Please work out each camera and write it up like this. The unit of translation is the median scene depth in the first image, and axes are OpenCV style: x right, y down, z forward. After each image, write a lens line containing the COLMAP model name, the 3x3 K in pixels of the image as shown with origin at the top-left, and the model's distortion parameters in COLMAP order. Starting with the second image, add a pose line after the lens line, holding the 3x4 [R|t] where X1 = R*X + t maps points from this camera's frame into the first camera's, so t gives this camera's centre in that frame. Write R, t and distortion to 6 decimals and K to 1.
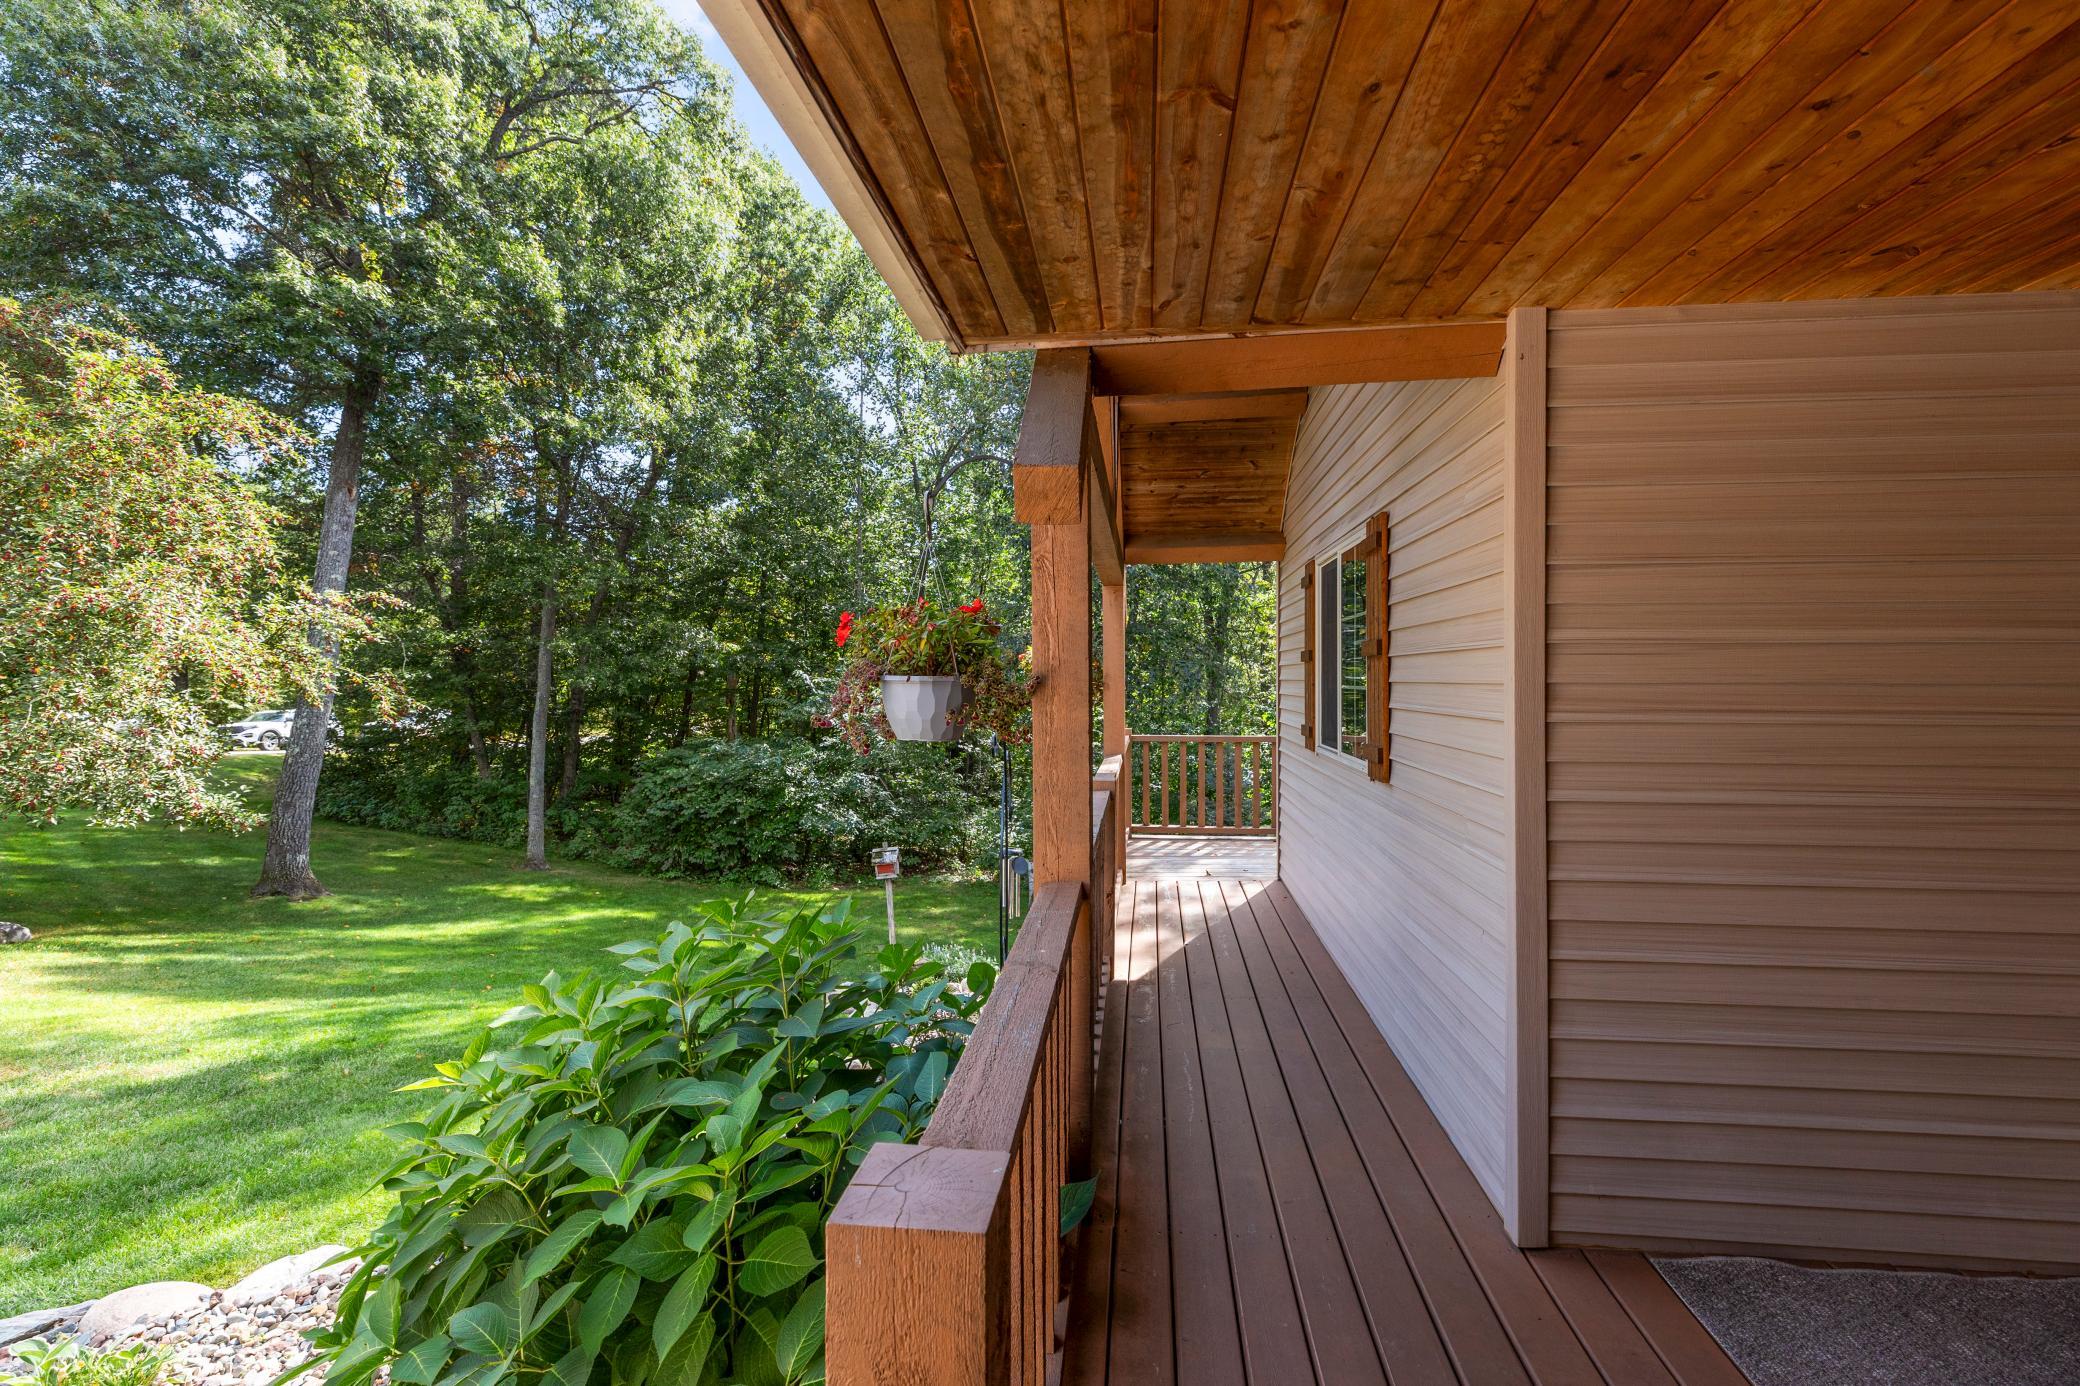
lens RADIAL K [[938.4, 0, 1047.6], [0, 938.4, 685.7], [0, 0, 1]] dist [0.006780, 0.000013]
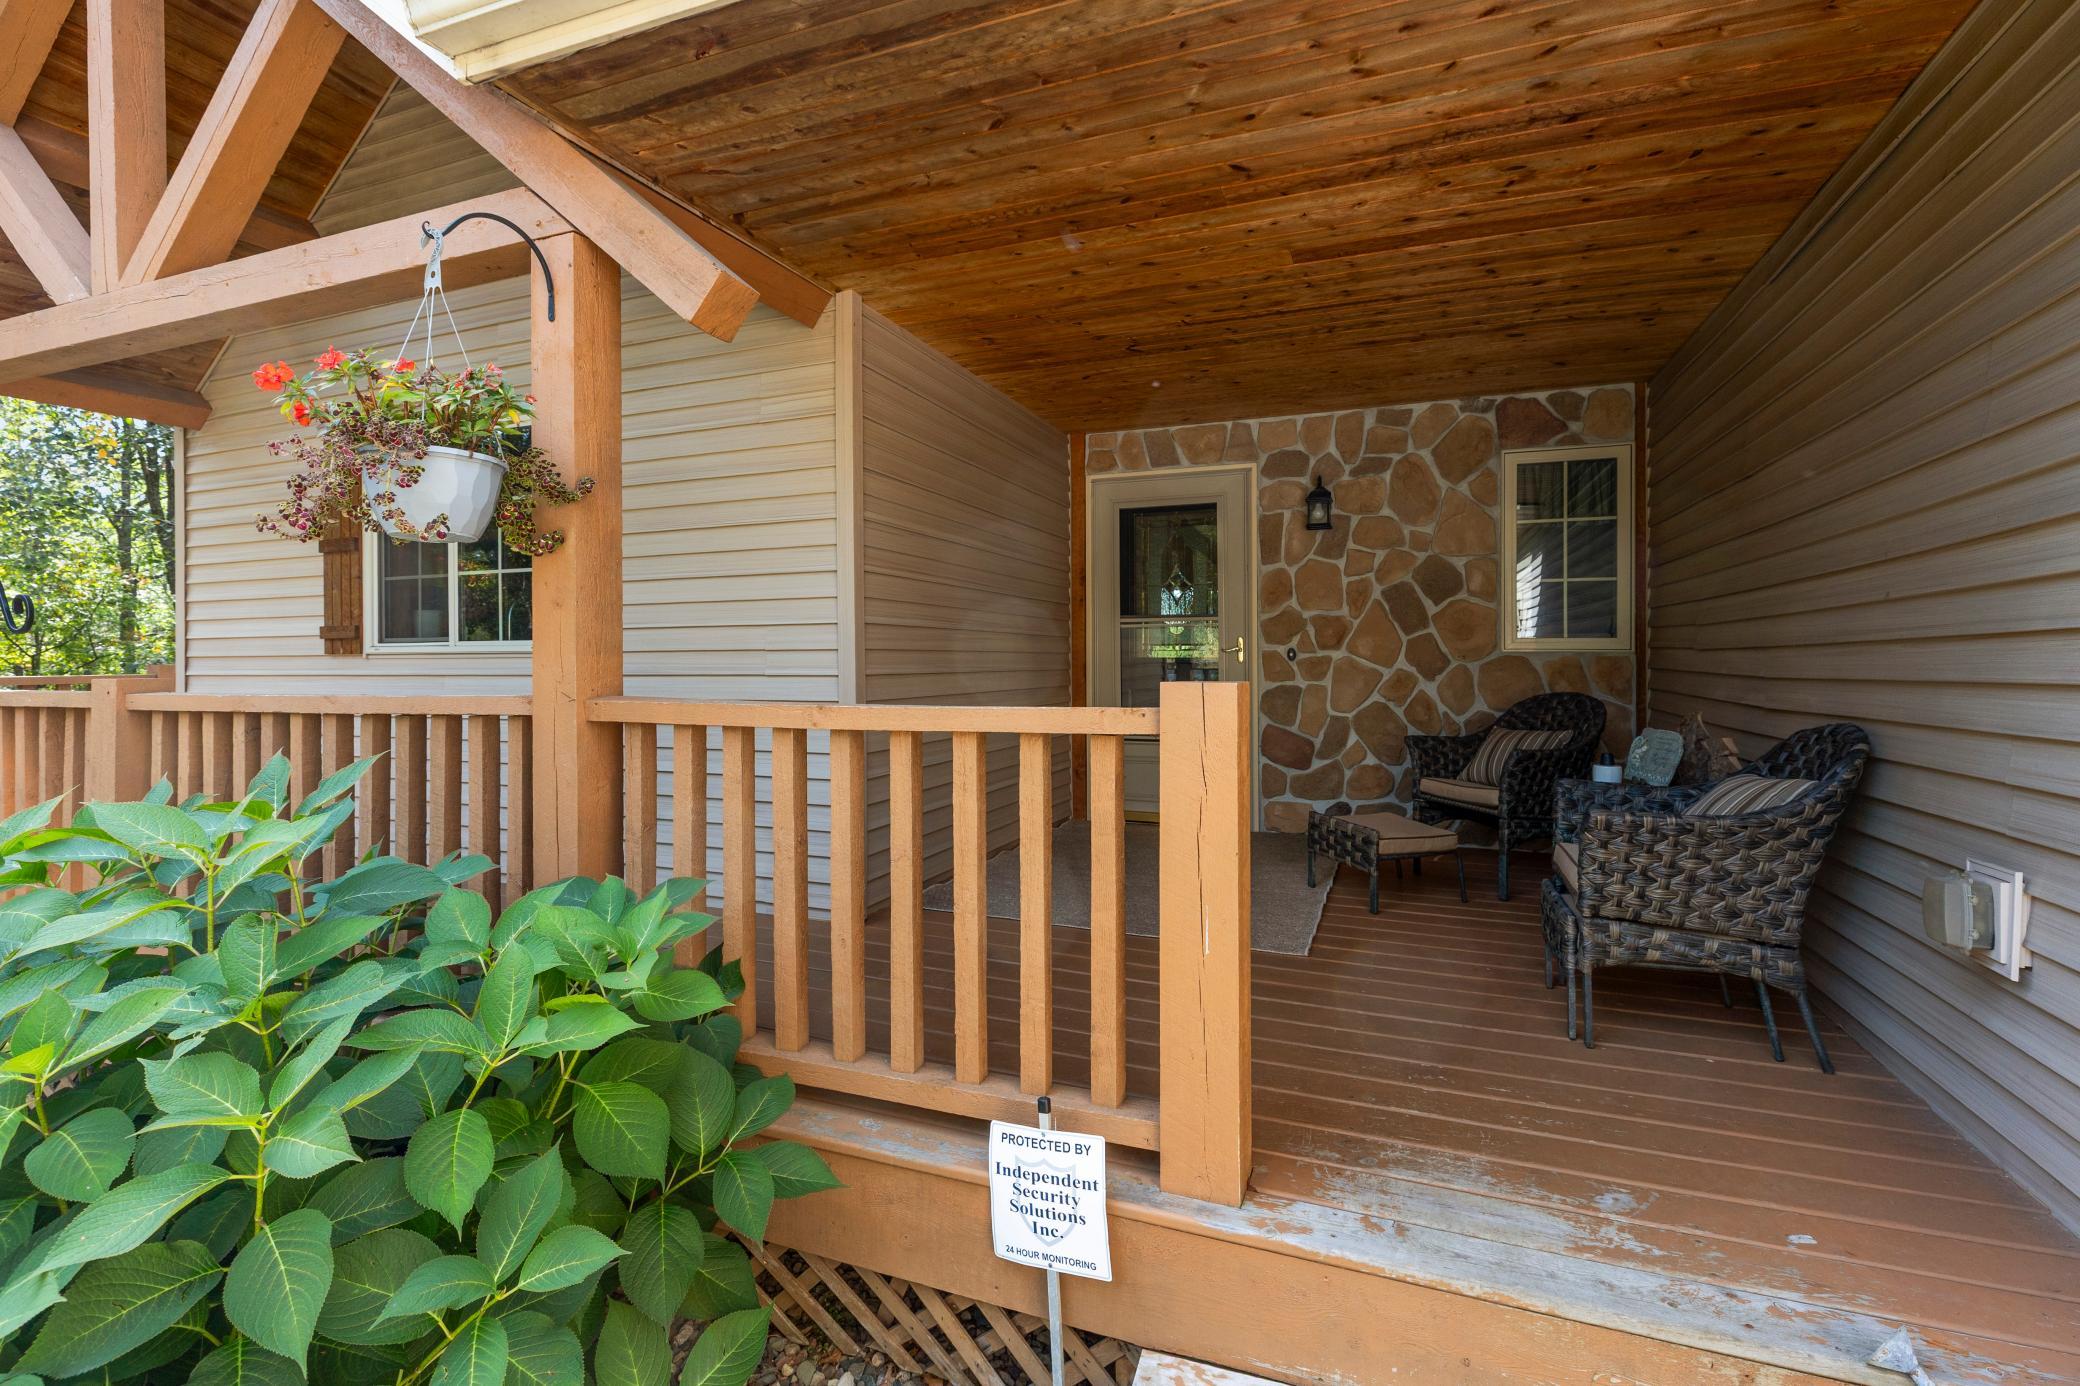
lens RADIAL K [[938.4, 0, 1043.4], [0, 938.4, 674.7], [0, 0, 1]] dist [0.006780, 0.000013]
pose [[0.280673, -0.009727, 0.959754, -0.870005], [0.013196, 0.999893, 0.006275, 0.203194], [-0.959713, 0.010904, 0.280771, 0.310930]]
